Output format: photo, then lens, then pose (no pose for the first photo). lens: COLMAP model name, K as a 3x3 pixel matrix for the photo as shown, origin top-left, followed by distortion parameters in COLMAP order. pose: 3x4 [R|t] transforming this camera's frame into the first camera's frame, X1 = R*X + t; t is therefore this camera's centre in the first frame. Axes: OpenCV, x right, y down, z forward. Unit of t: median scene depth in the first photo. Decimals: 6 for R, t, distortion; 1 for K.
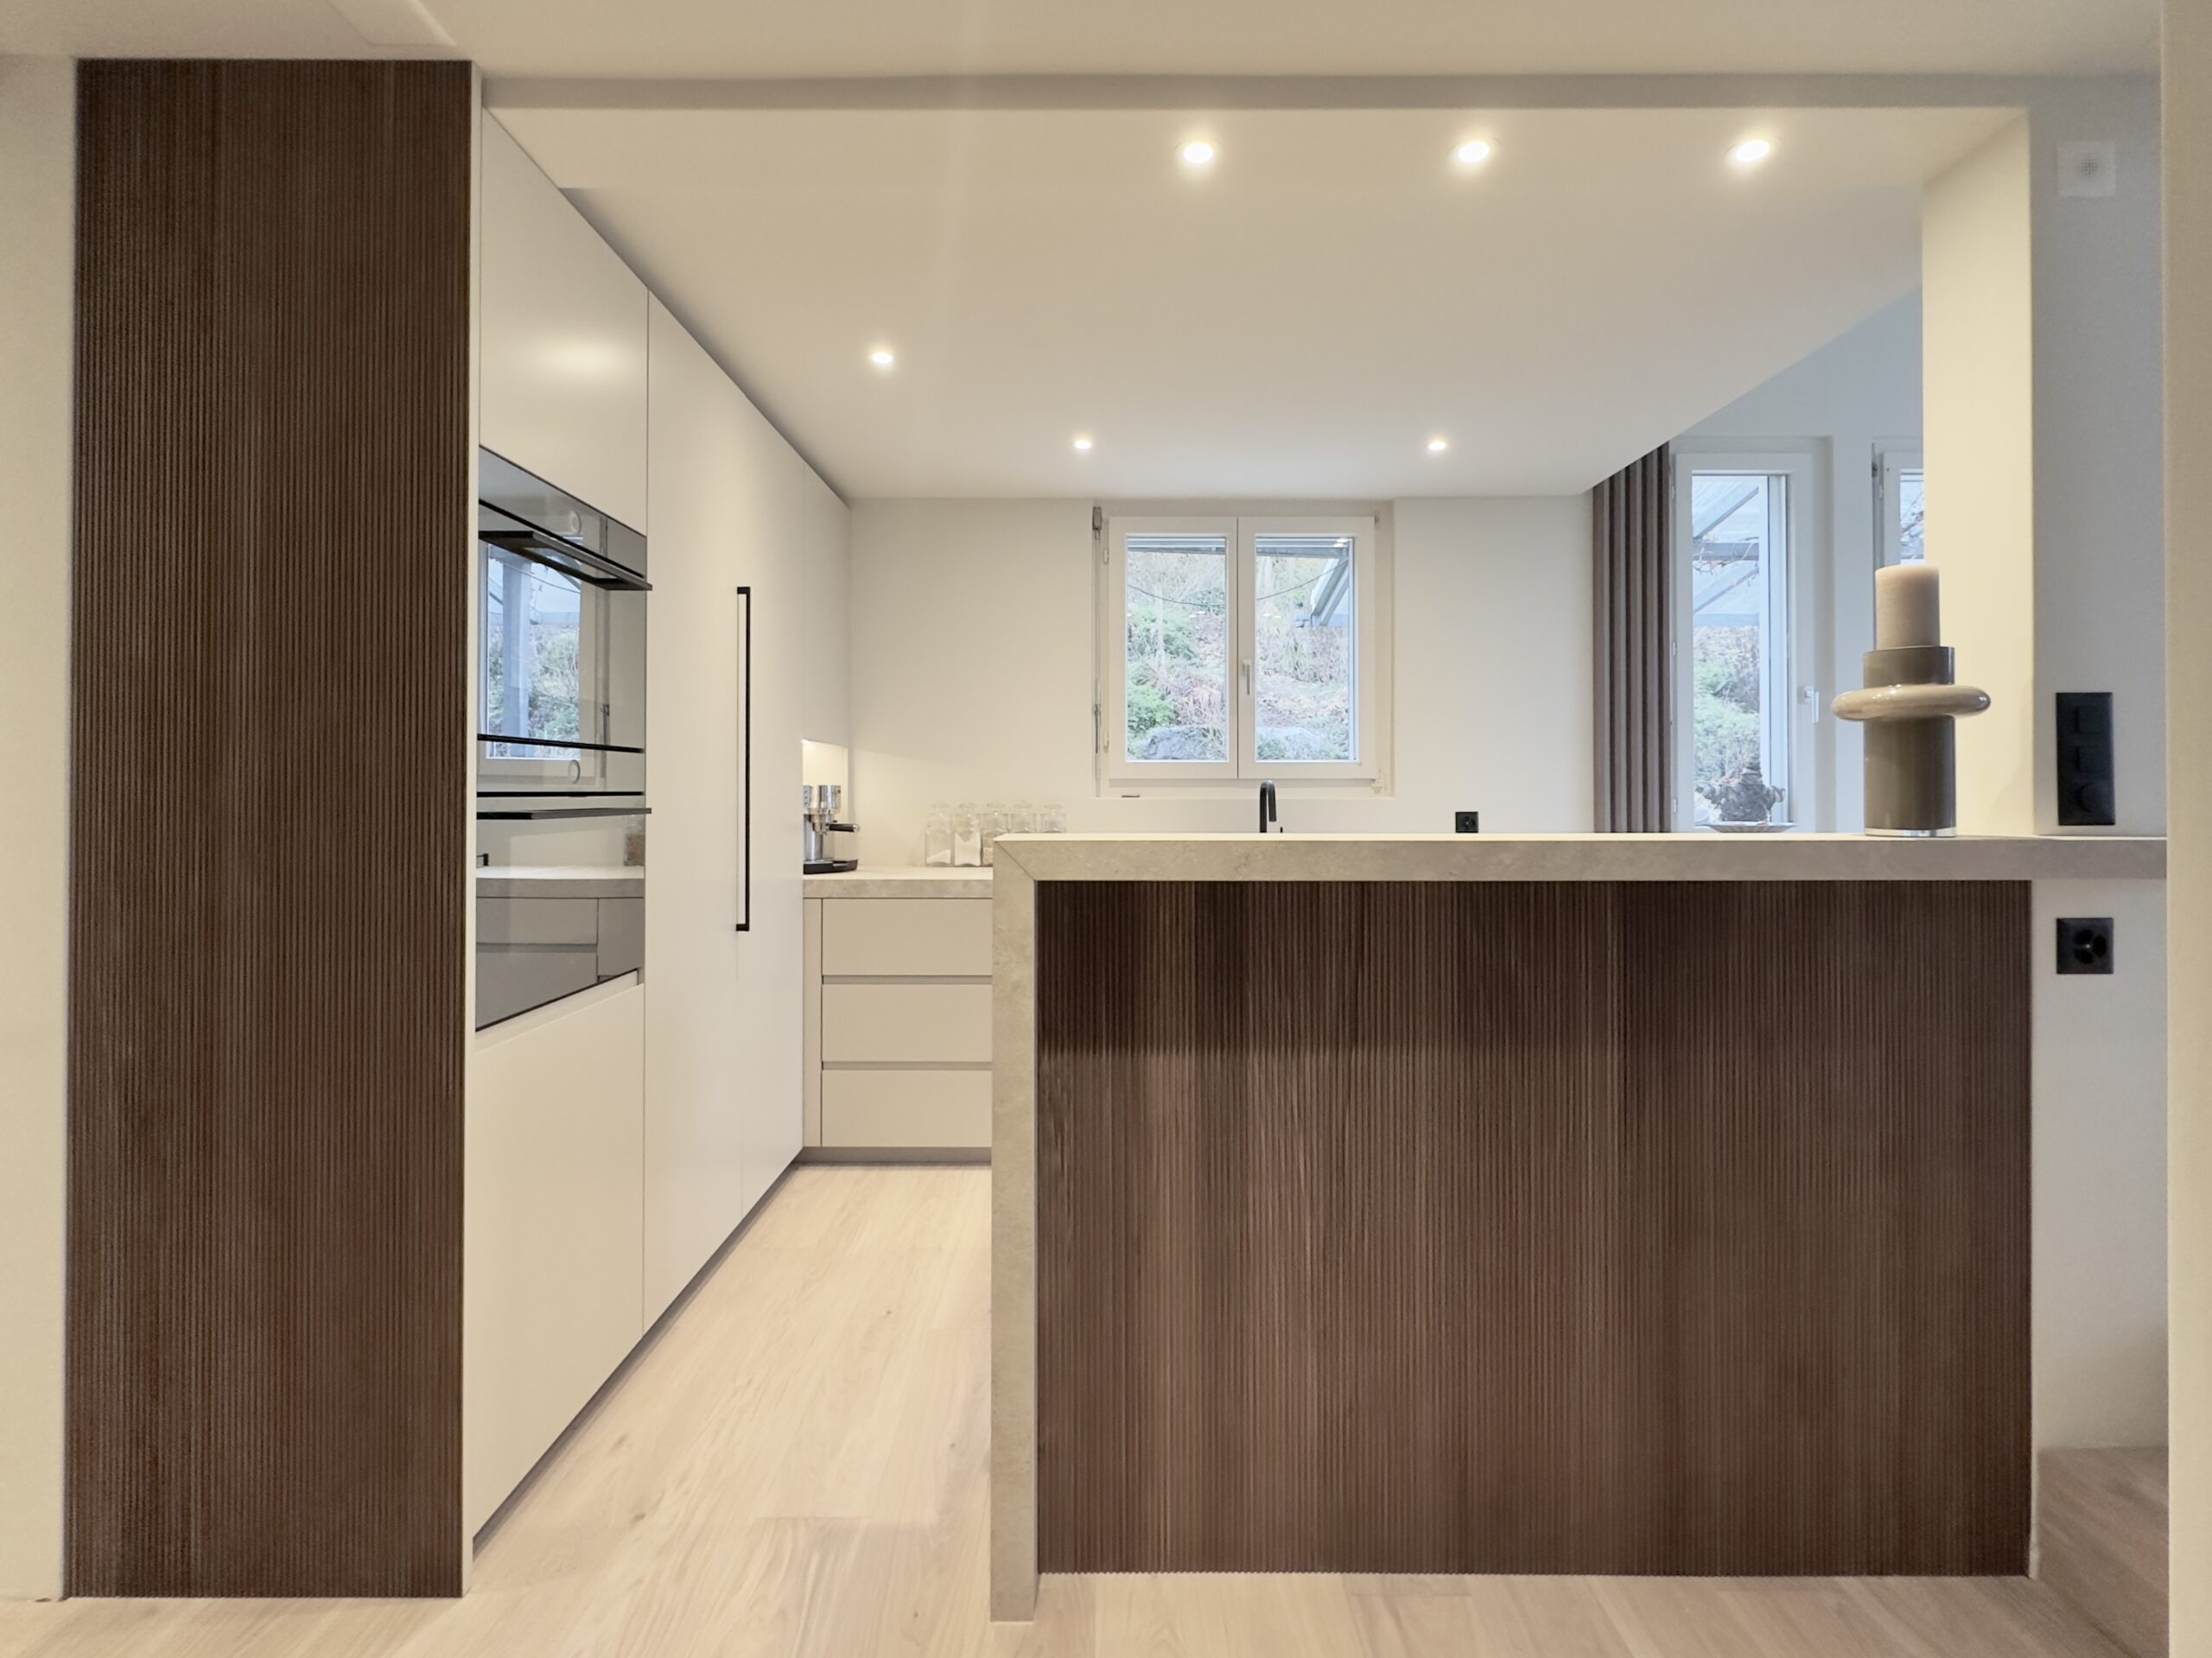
lens RADIAL K [[1060.1, 0, 1105.6], [0, 1060.1, 783.6], [0, 0, 1]] dist [-0.002708, 0.000132]
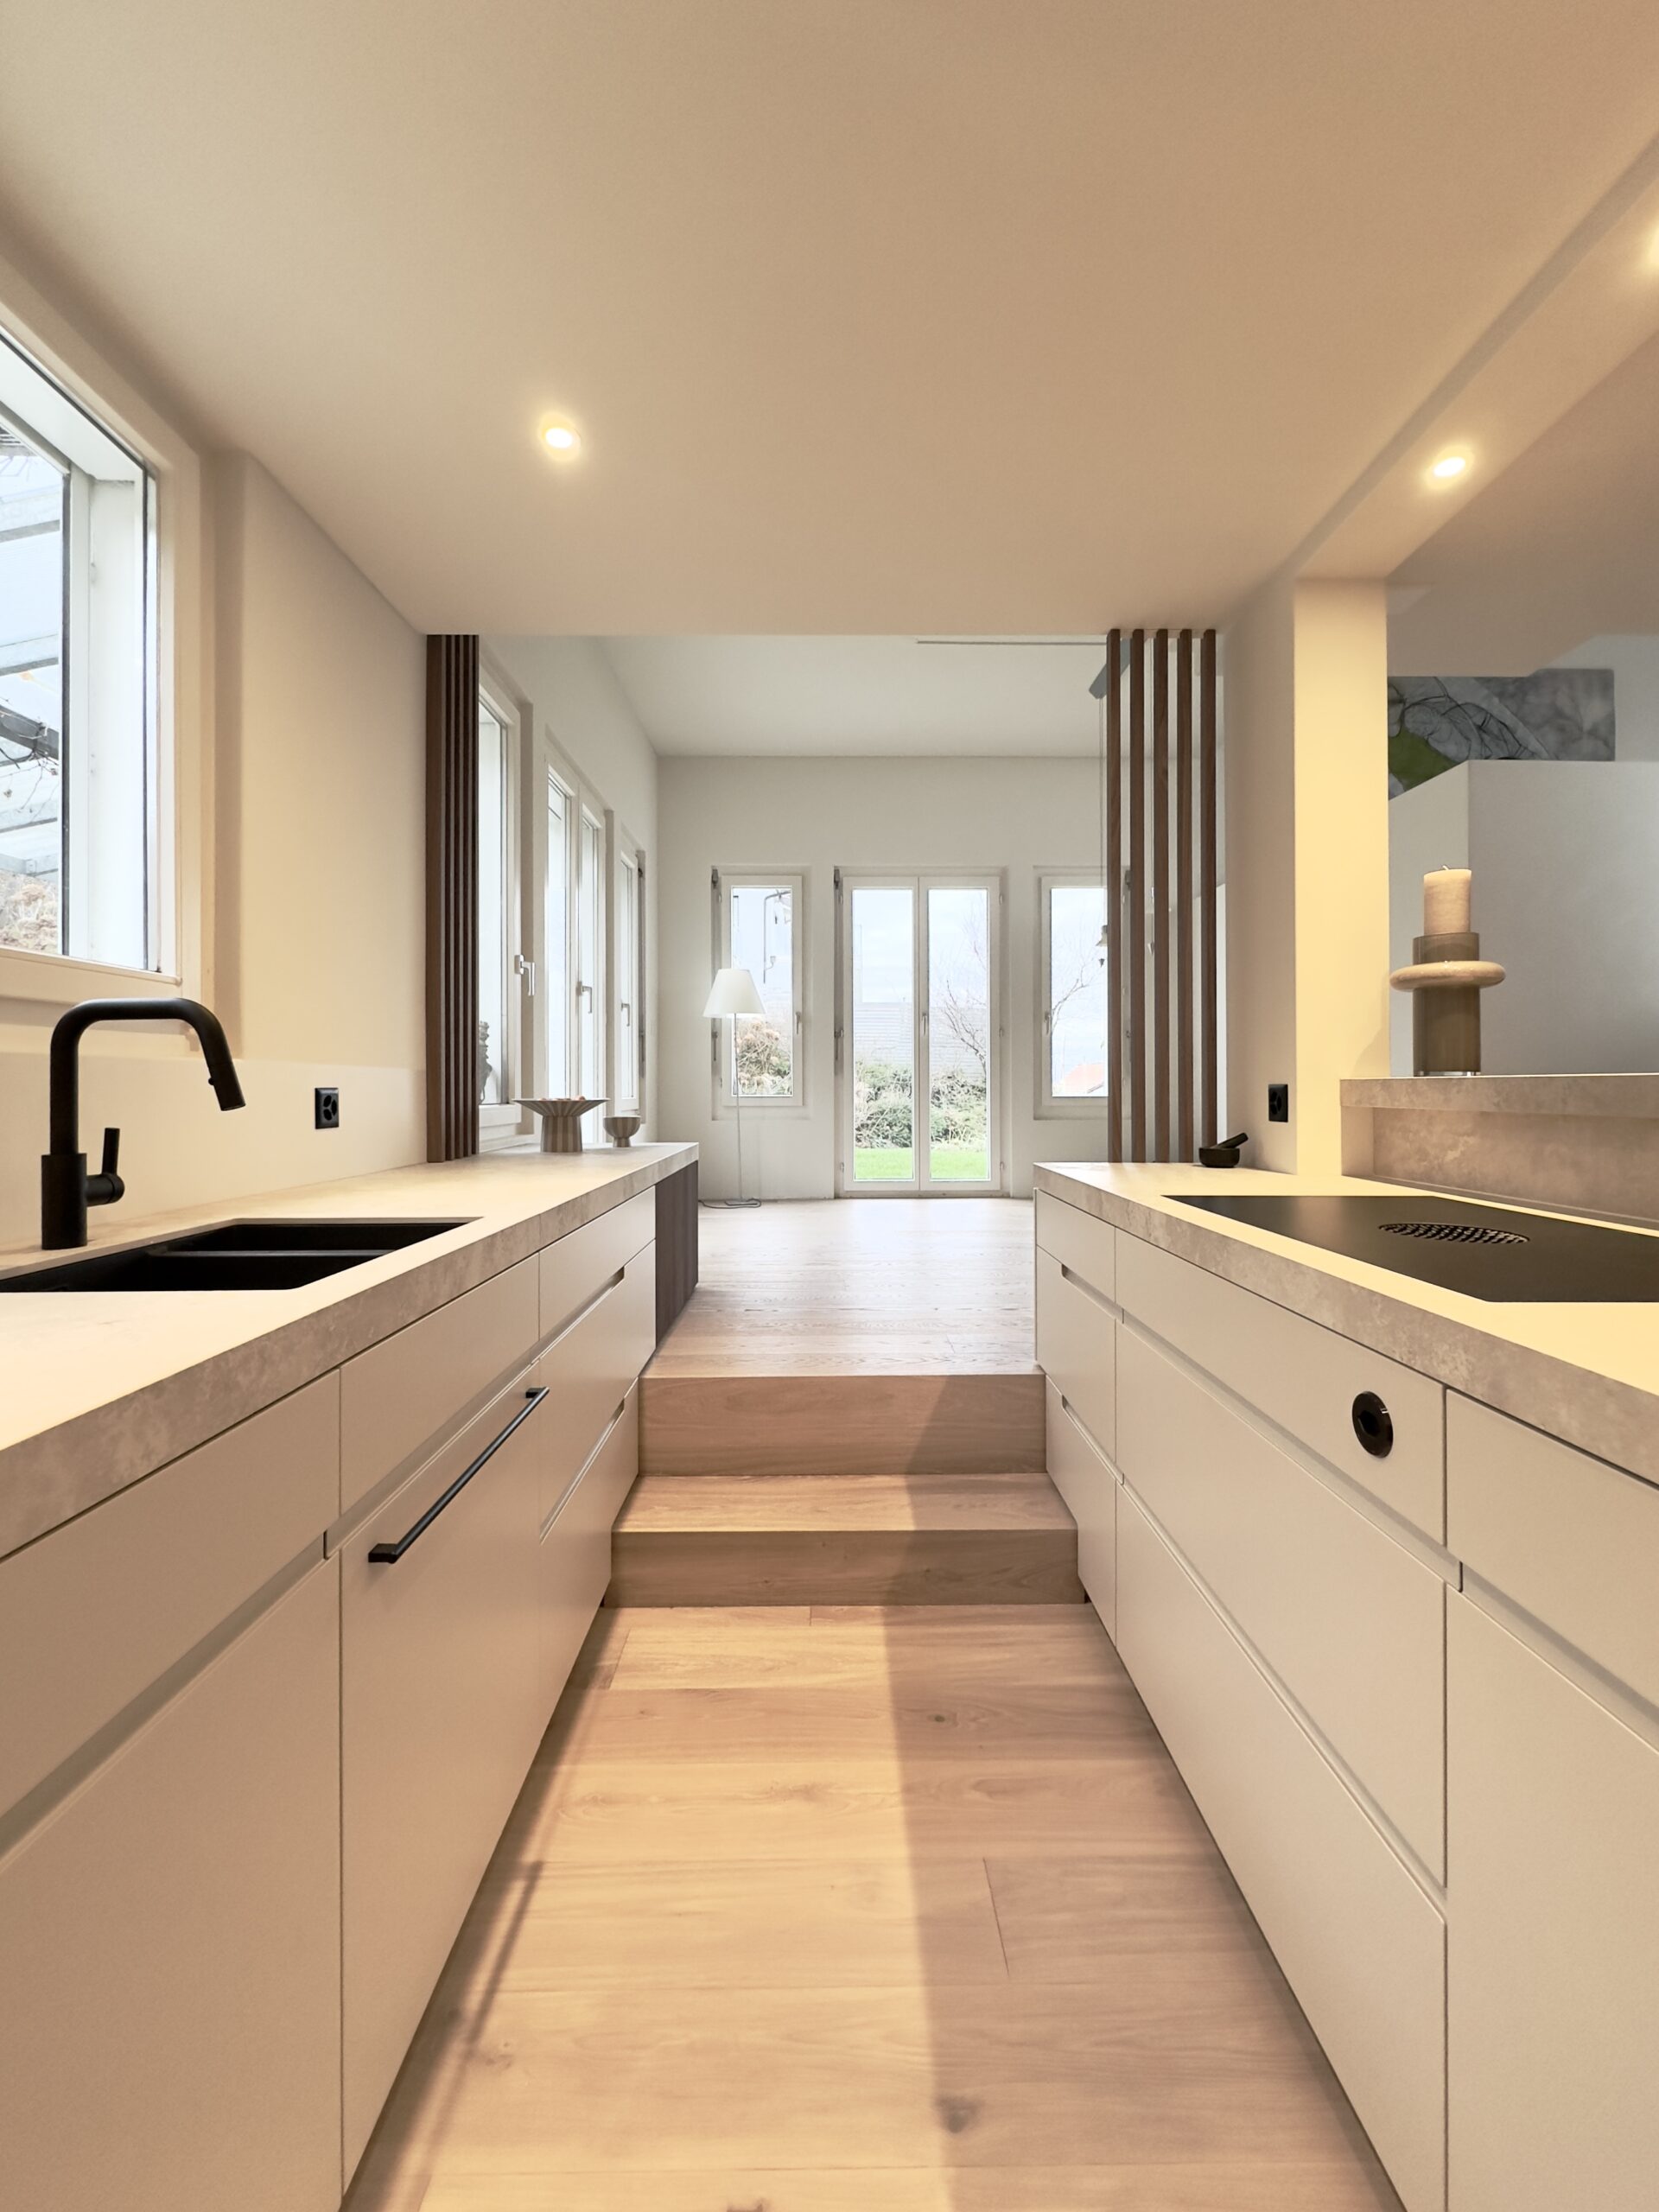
lens RADIAL K [[895.1, 0, 829.5], [0, 895.1, 1106.0], [0, 0, 1]] dist [-0.000573, -0.000106]
pose [[-0.017093, -0.019128, 0.999671, -0.161859], [-0.001312, 0.999817, 0.019108, 0.028355], [-0.999853, -0.000985, -0.017115, 0.802738]]
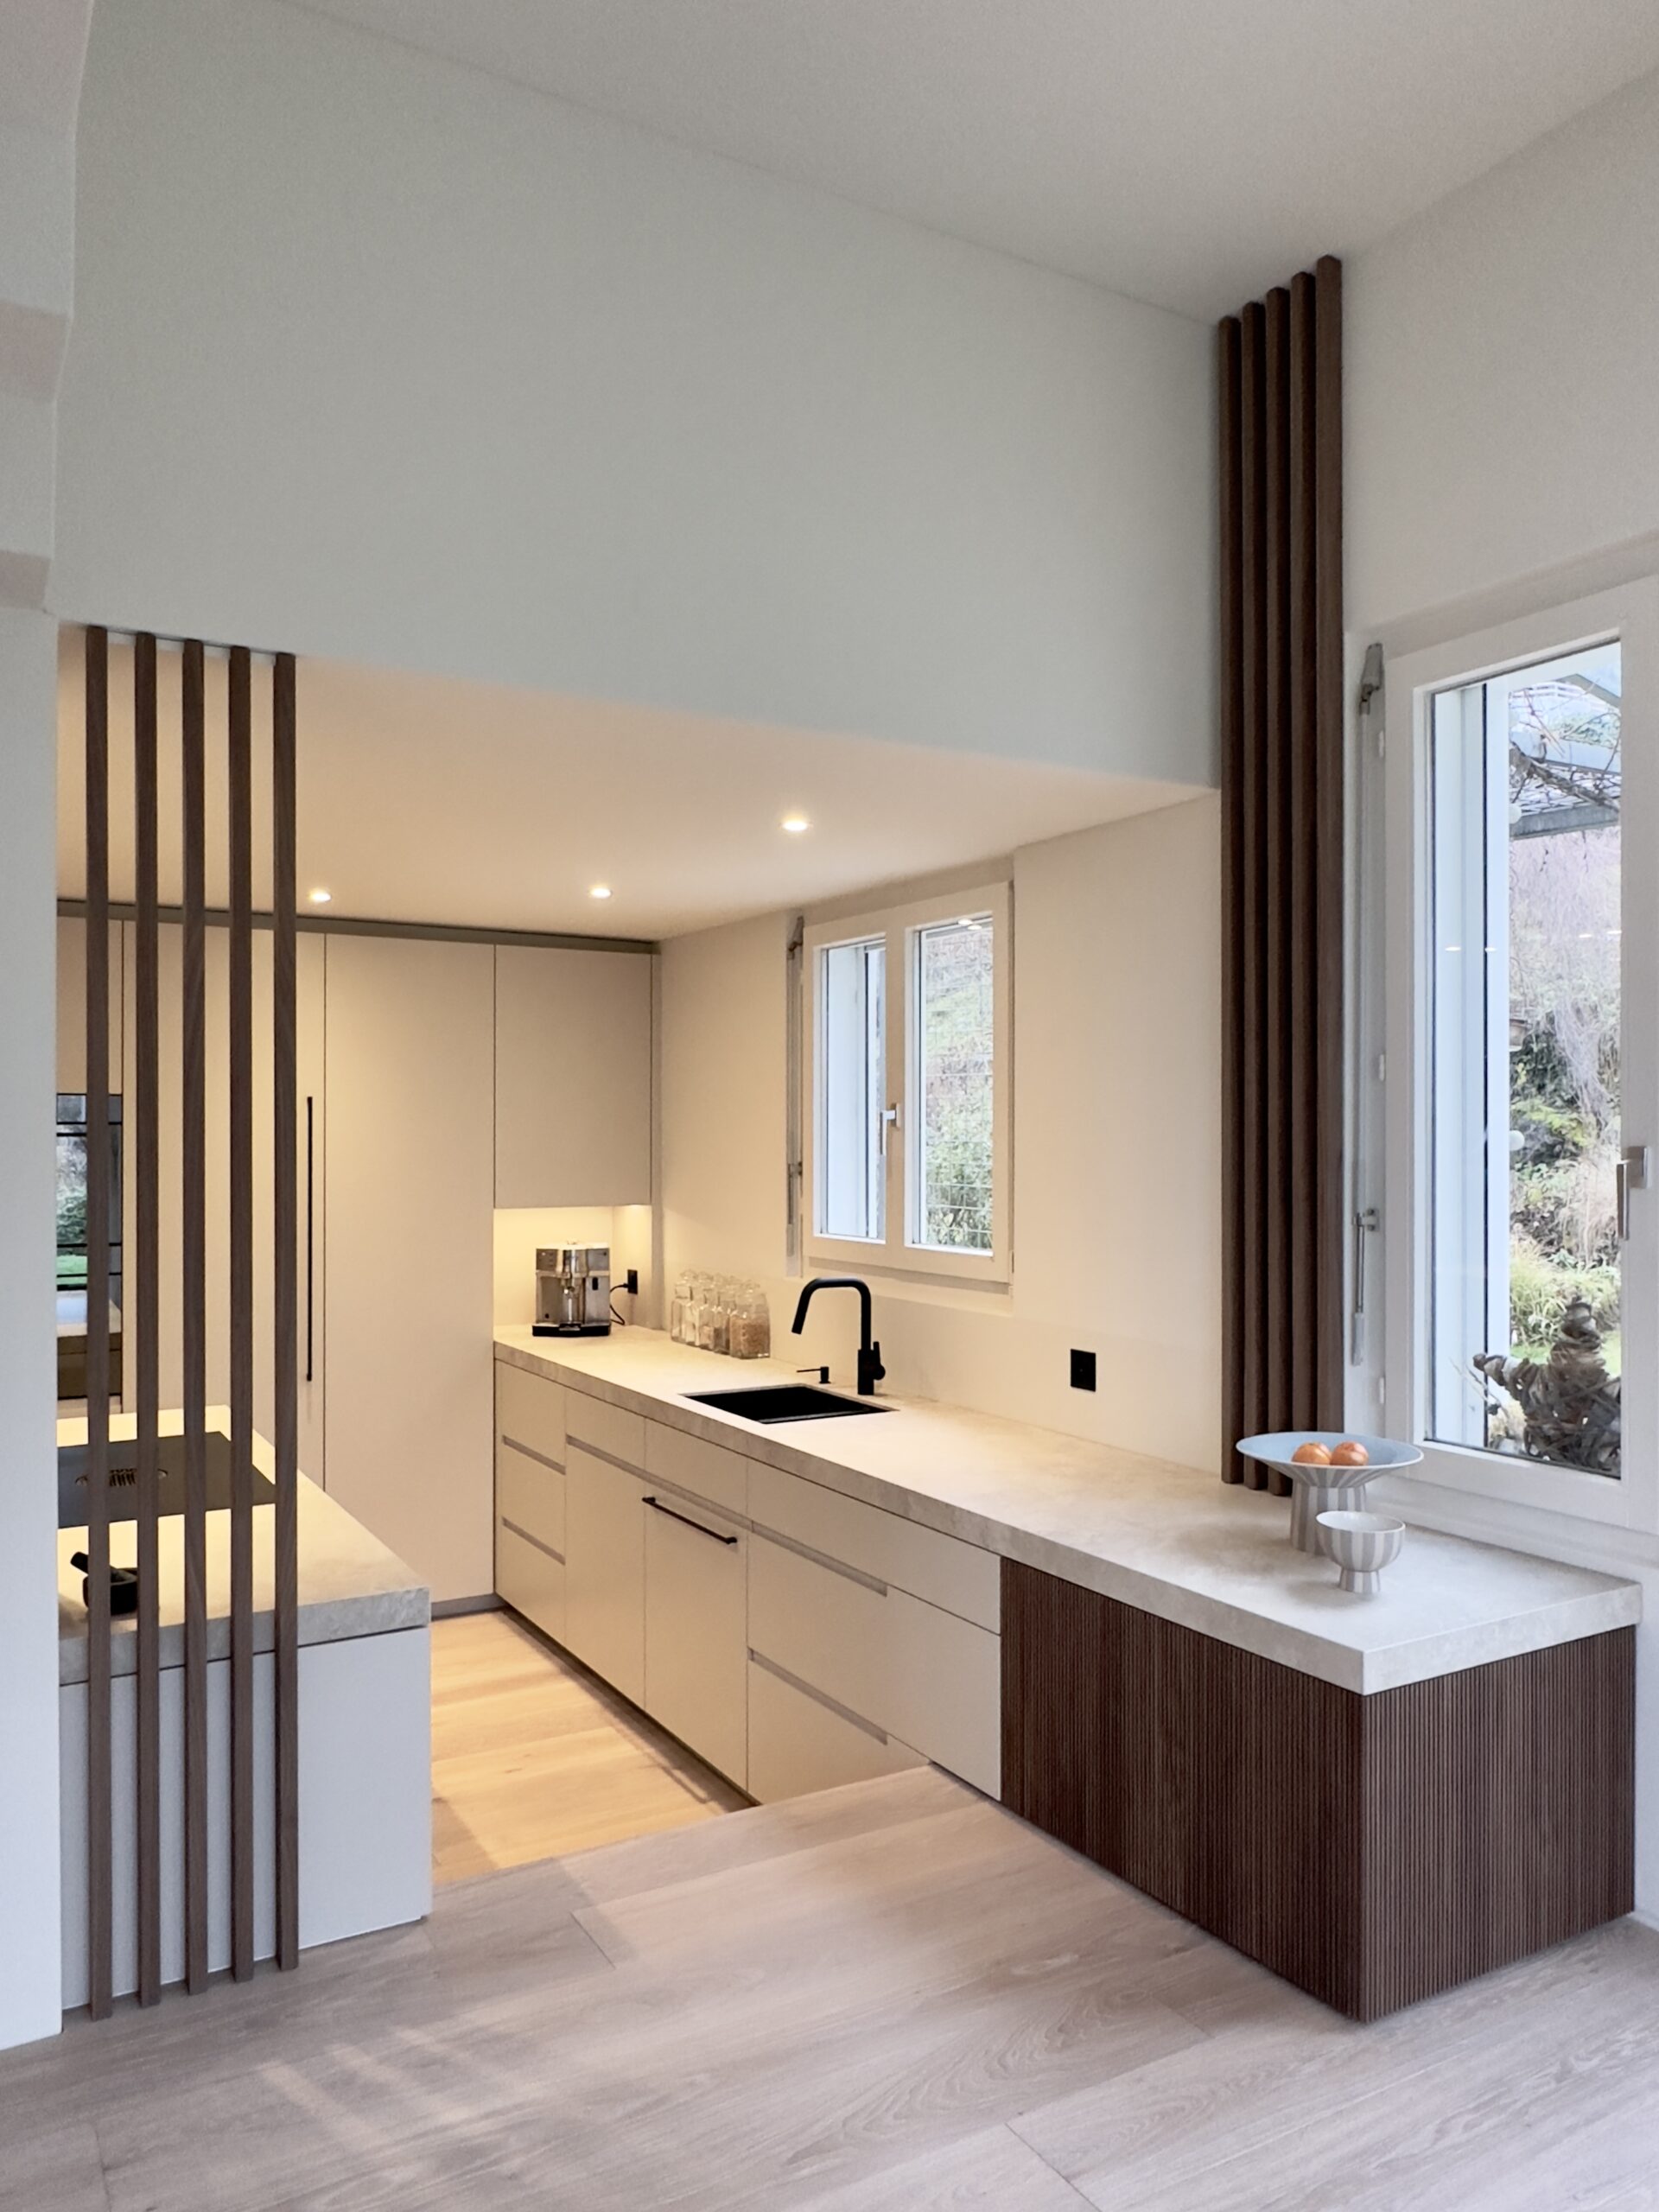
lens RADIAL K [[1523.5, 0, 795.9], [0, 1523.5, 1137.2], [0, 0, 1]] dist [-0.000964, -0.001974]
pose [[0.500226, -0.000504, -0.865895, 1.105296], [0.011335, 0.999918, 0.005967, -0.112248], [0.865821, -0.012800, 0.500190, 0.462259]]
